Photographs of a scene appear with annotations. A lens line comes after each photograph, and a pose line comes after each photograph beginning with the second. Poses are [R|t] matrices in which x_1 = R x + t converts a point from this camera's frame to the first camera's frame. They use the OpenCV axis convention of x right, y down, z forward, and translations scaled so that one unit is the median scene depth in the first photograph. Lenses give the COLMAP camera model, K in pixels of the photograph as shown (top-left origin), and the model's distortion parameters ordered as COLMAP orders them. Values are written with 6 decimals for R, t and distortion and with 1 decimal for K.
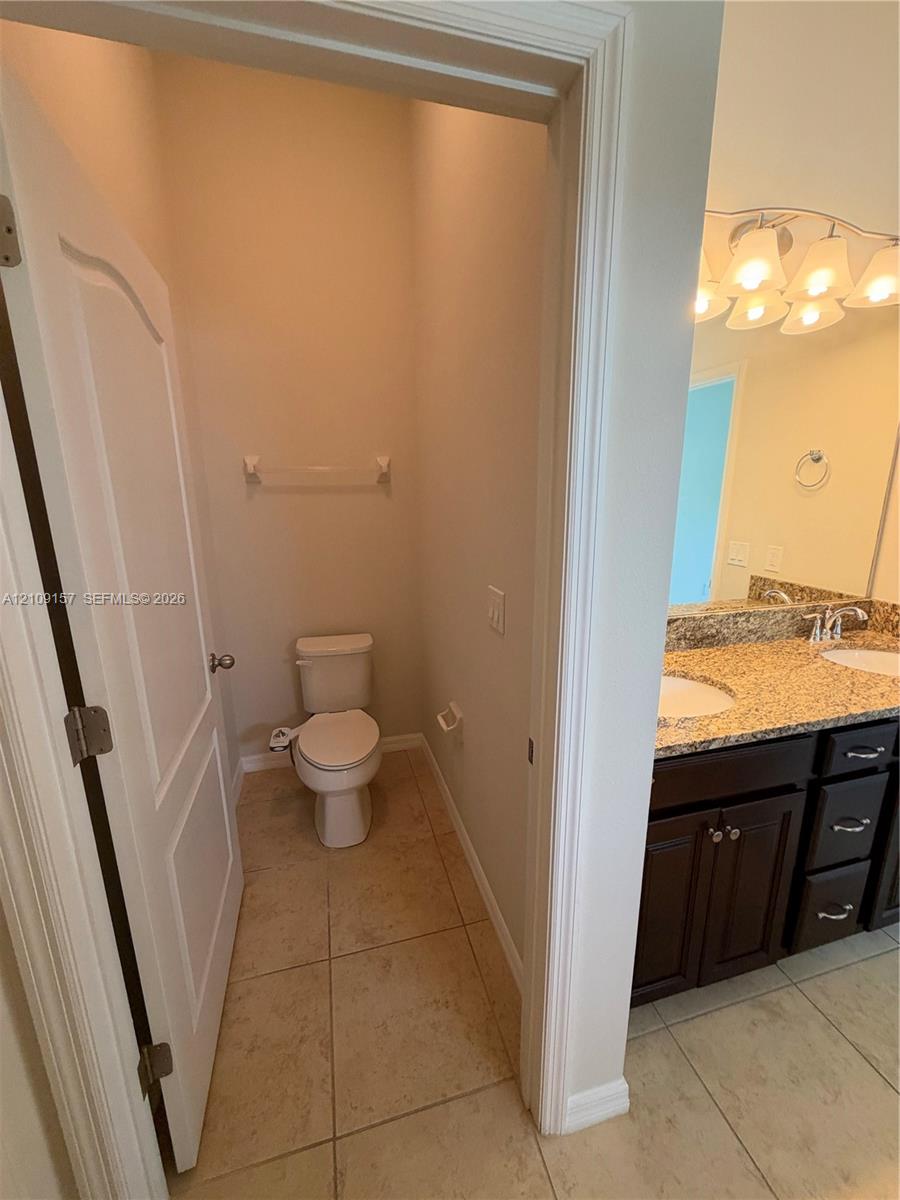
lens RADIAL K [[478.9, 0, 448.6], [0, 478.9, 598.6], [0, 0, 1]] dist [-0.003170, -0.000034]
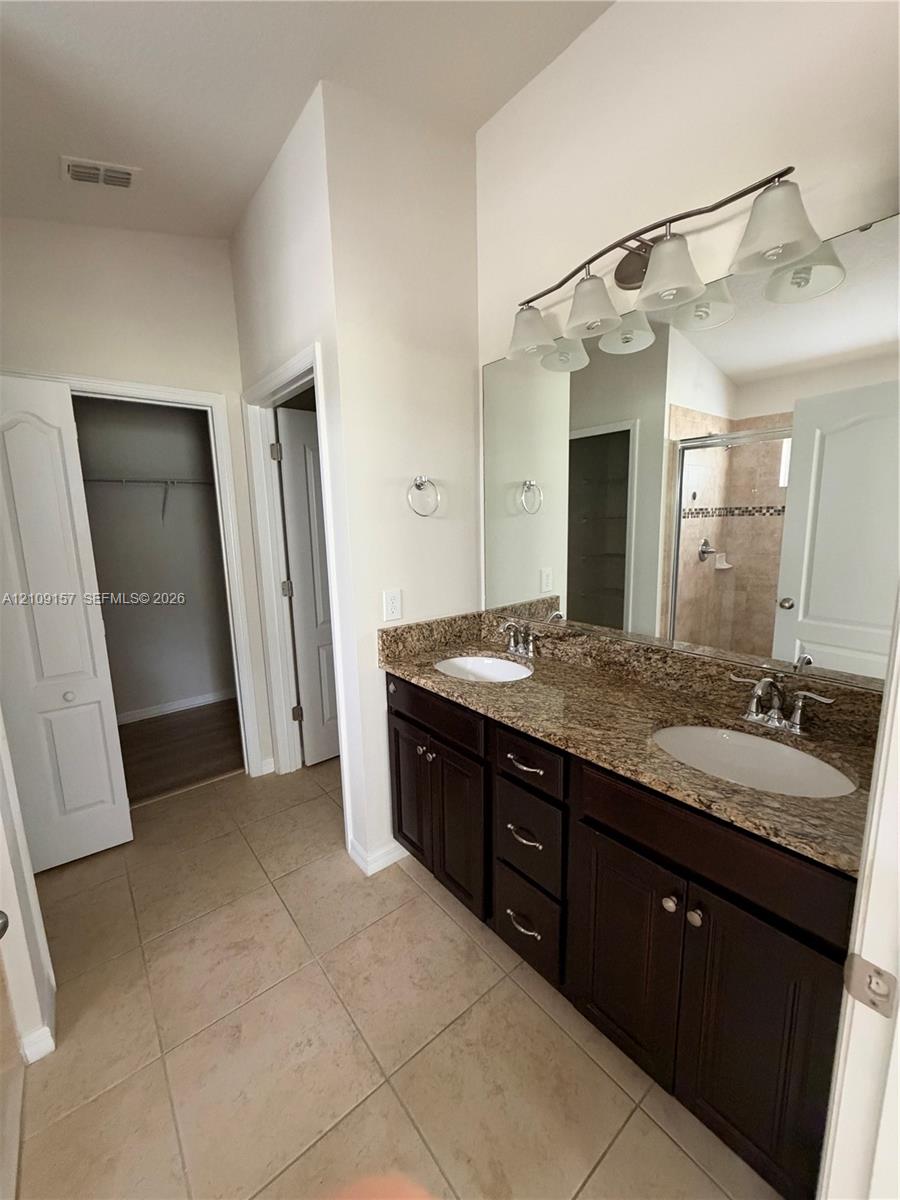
lens RADIAL K [[478.9, 0, 449.8], [0, 478.9, 598.6], [0, 0, 1]] dist [-0.003170, -0.000034]
pose [[0.406589, 0.155217, -0.900330, 1.289065], [-0.186400, 0.978827, 0.084572, -0.069416], [0.894394, 0.133435, 0.426912, 0.271597]]
